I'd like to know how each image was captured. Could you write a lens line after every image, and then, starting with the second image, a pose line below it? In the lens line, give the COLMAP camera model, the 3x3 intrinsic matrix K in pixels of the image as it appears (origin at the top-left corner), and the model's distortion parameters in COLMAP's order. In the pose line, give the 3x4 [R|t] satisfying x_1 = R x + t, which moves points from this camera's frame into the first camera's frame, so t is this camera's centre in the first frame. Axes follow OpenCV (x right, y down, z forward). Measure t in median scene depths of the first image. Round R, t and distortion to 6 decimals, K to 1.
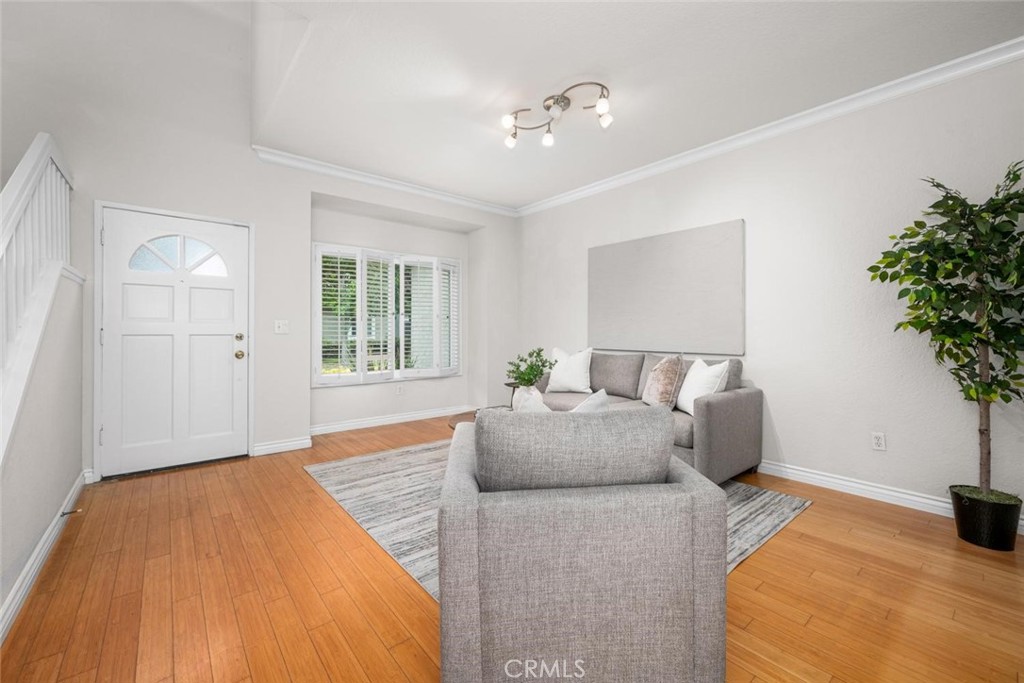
lens RADIAL K [[414.1, 0, 521.9], [0, 414.1, 329.5], [0, 0, 1]] dist [0.000322, 0.000016]
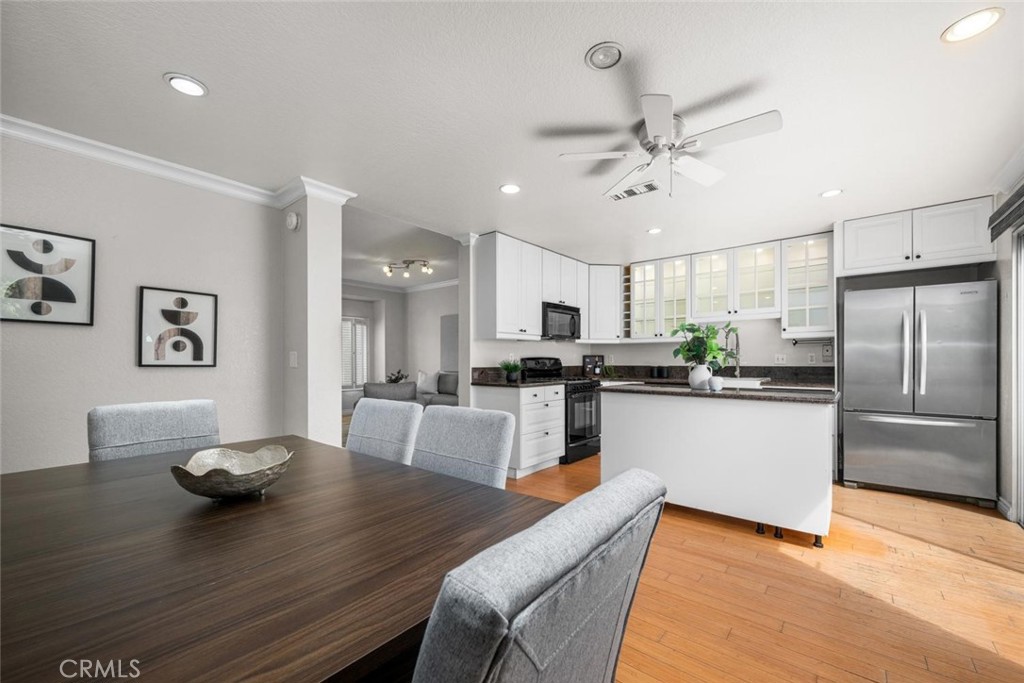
lens RADIAL K [[410.0, 0, 516.8], [0, 410.0, 361.3], [0, 0, 1]] dist [0.000796, 0.000097]
pose [[0.985009, -0.005202, 0.172426, 0.278962], [0.004324, 0.999976, 0.005469, -0.010283], [-0.172451, -0.004641, 0.985007, -1.318234]]
